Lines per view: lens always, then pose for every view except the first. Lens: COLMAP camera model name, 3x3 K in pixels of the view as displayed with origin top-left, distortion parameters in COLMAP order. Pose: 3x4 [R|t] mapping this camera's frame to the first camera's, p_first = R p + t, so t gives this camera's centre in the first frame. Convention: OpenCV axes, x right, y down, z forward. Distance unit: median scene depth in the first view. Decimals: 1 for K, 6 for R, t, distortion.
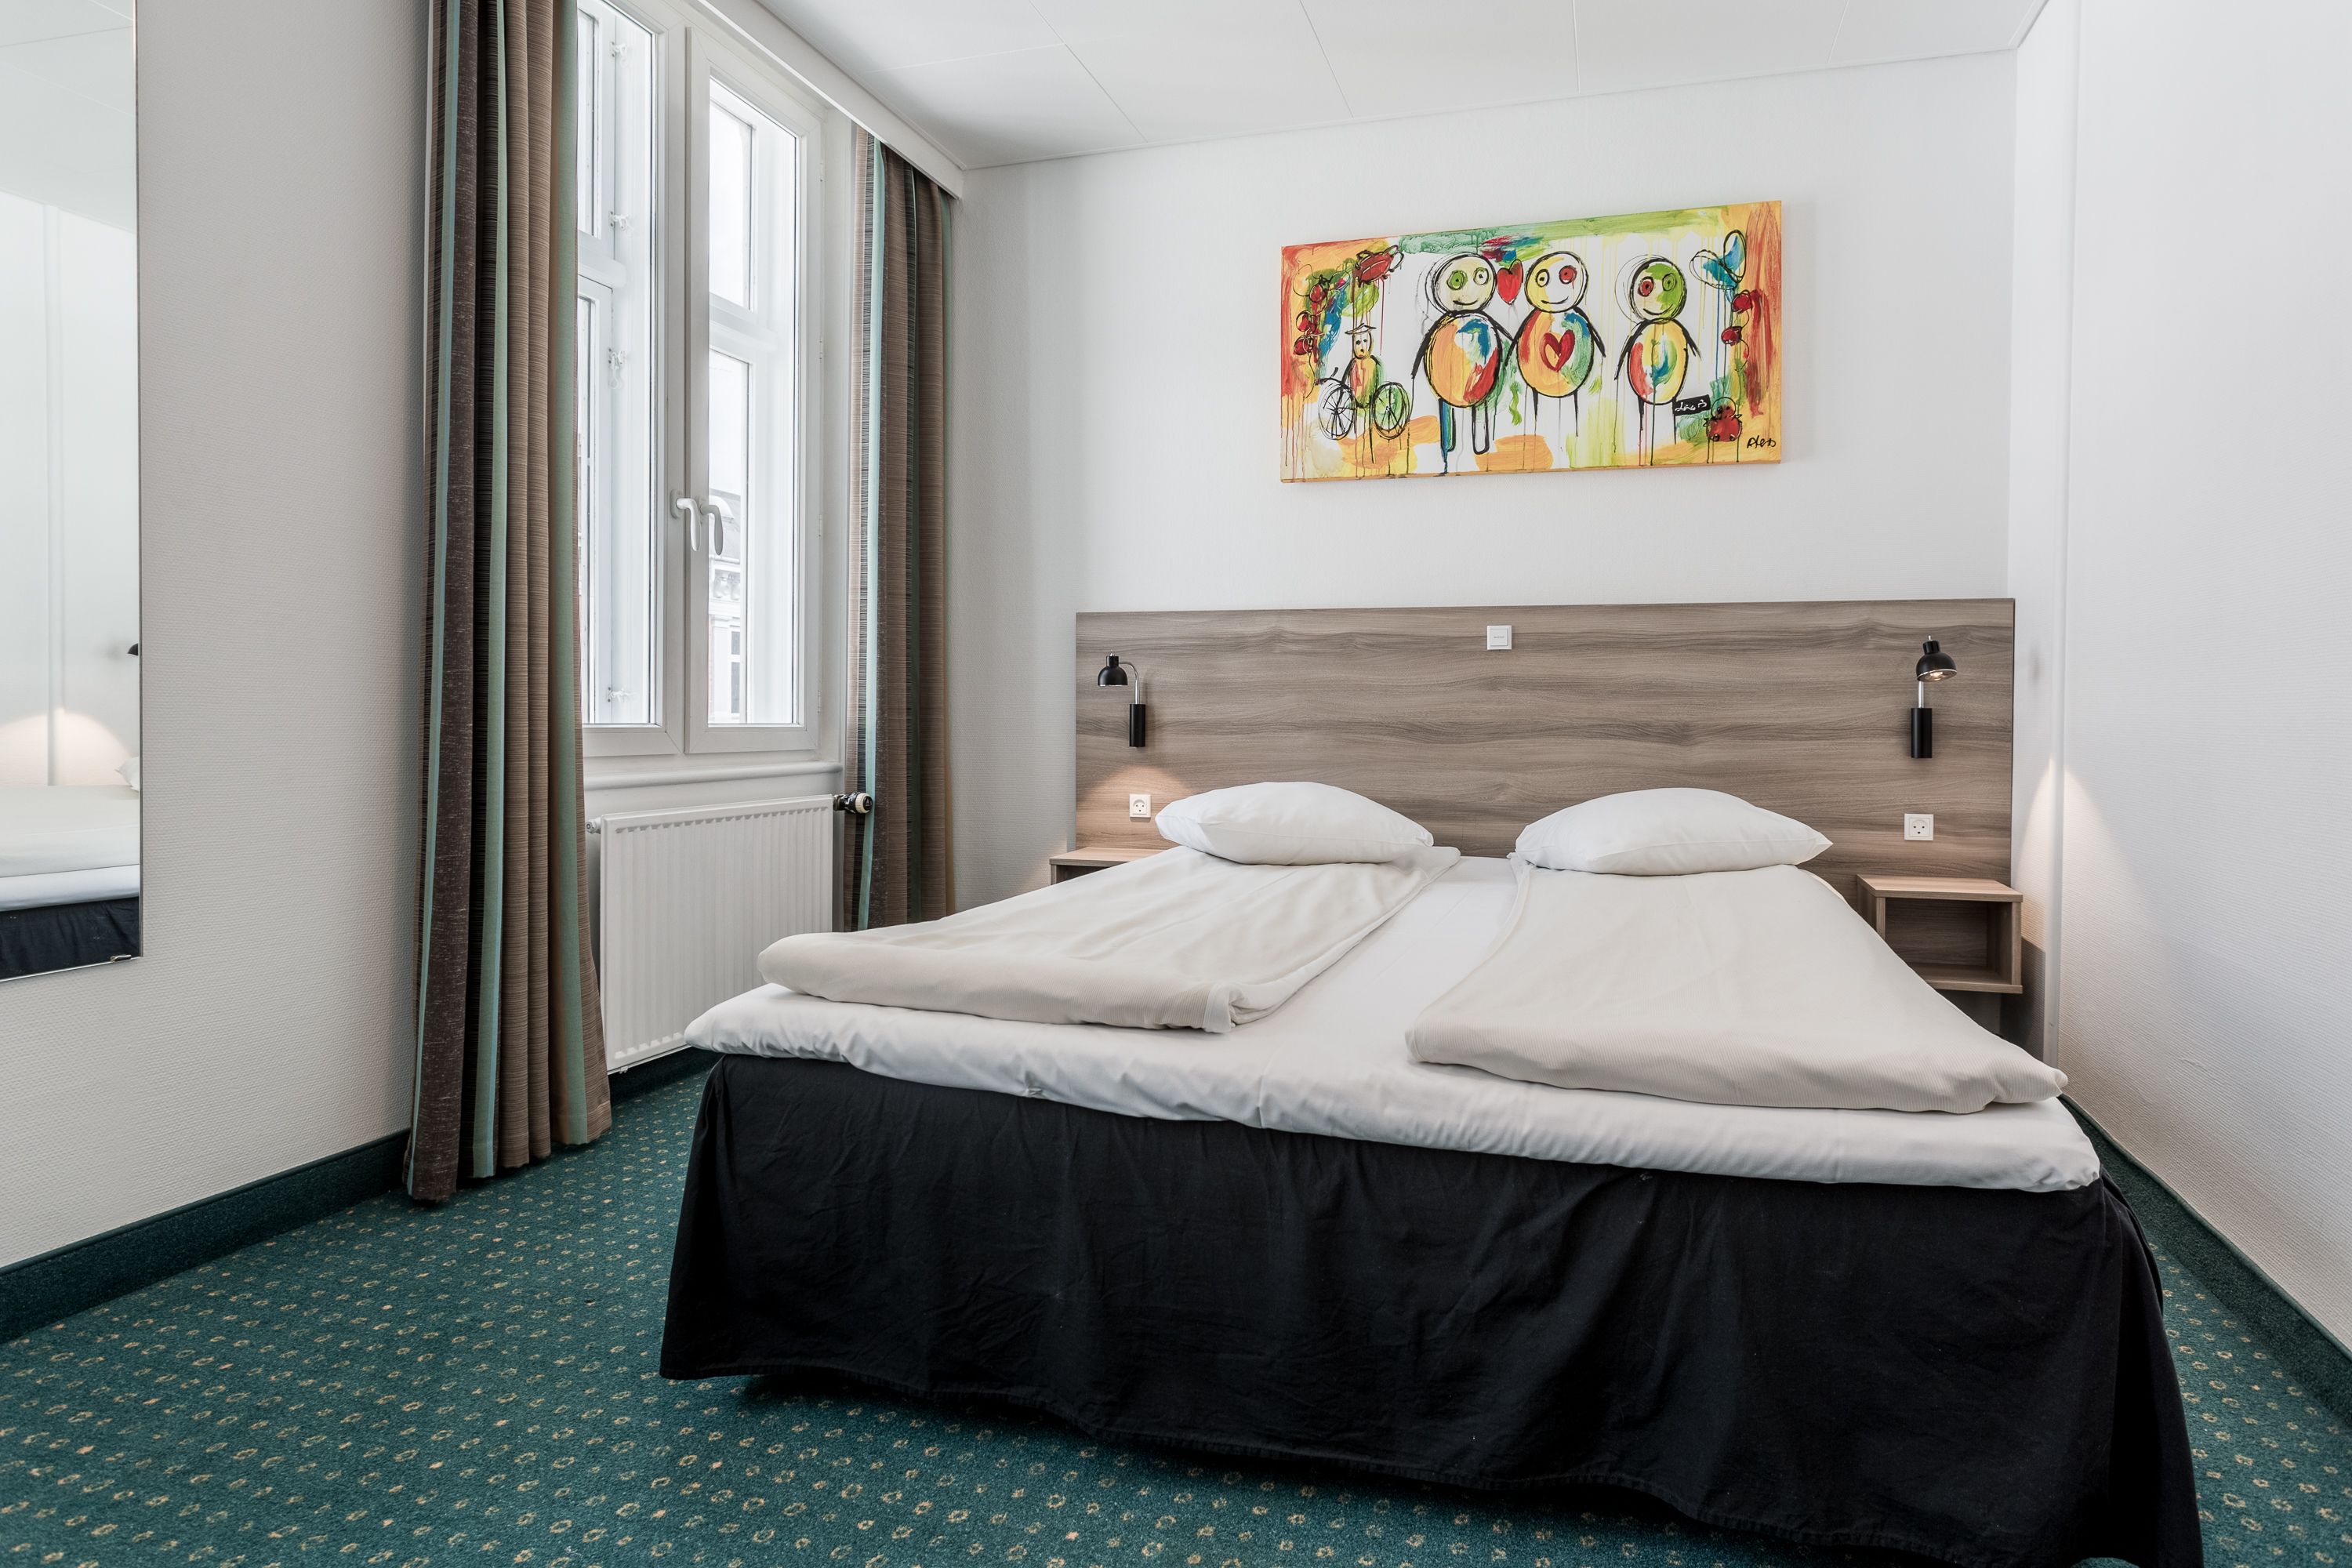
lens RADIAL K [[1274.0, 0, 1273.2], [0, 1274.0, 731.0], [0, 0, 1]] dist [-0.003505, 0.001734]
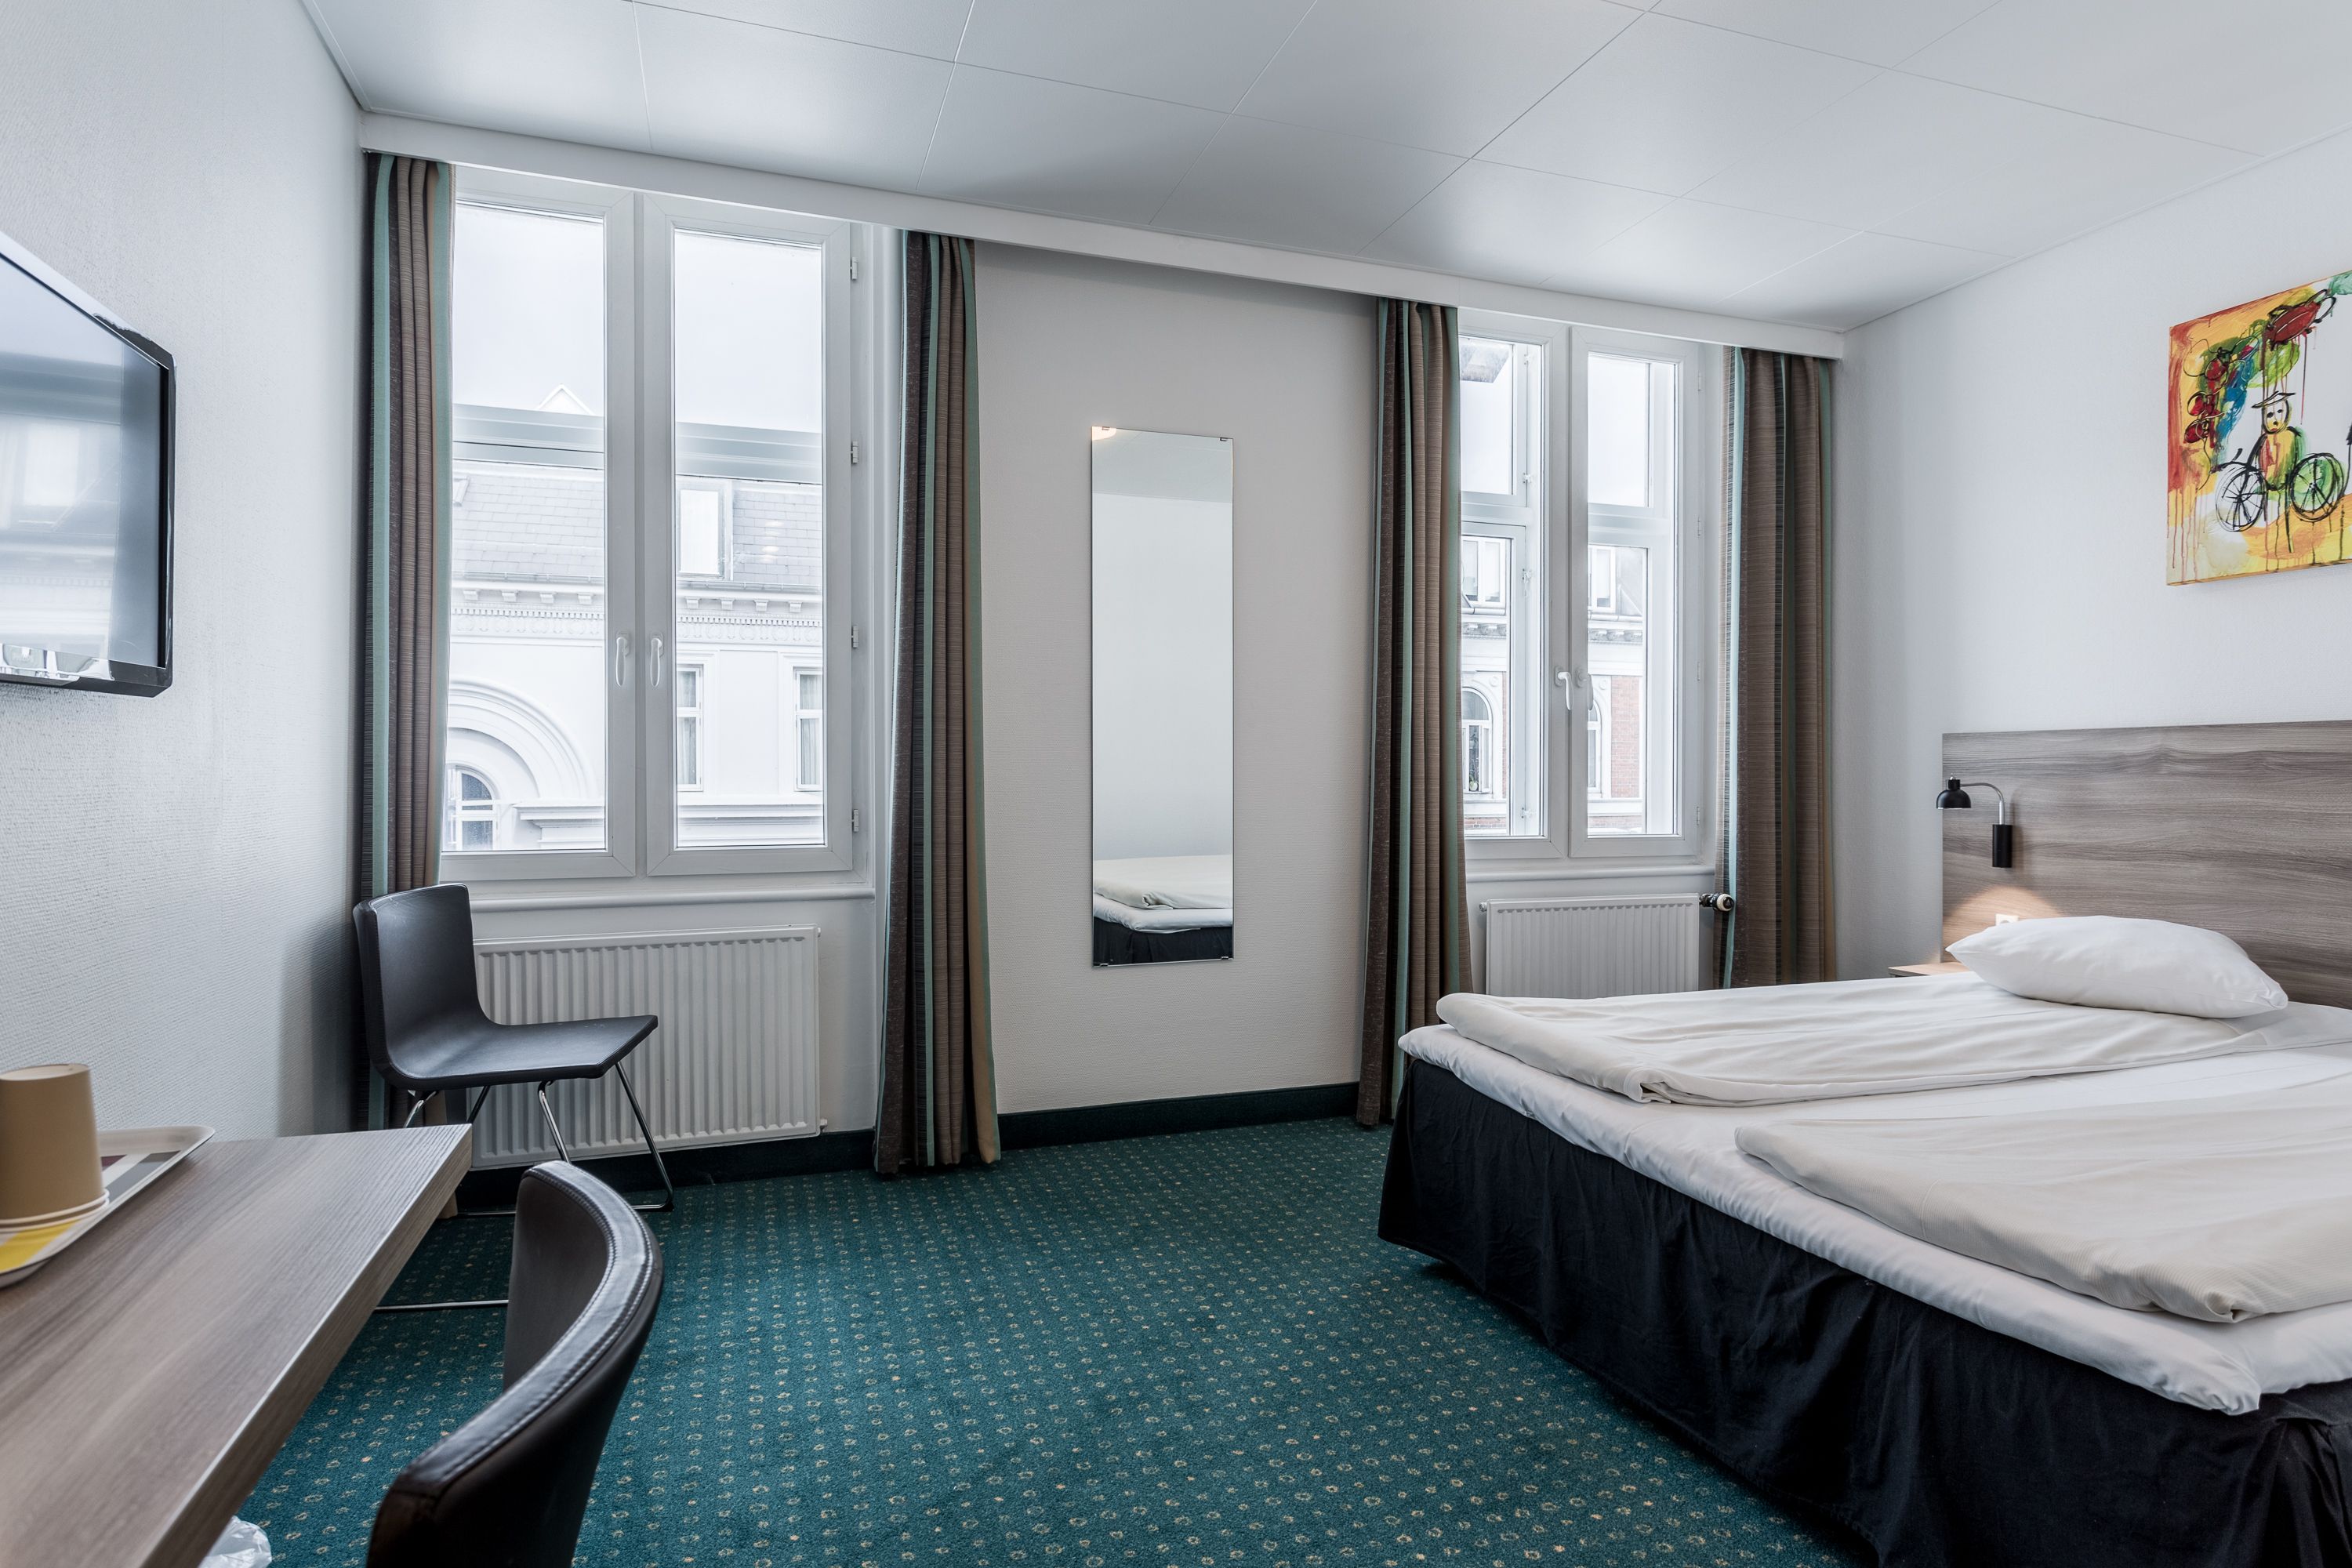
lens RADIAL K [[1274.0, 0, 1176.4], [0, 1274.0, 778.3], [0, 0, 1]] dist [-0.003505, 0.001734]
pose [[0.560004, 0.001752, -0.828488, 0.382256], [-0.009357, 0.999947, -0.004210, -0.050373], [0.828437, 0.010110, 0.559991, -0.098078]]
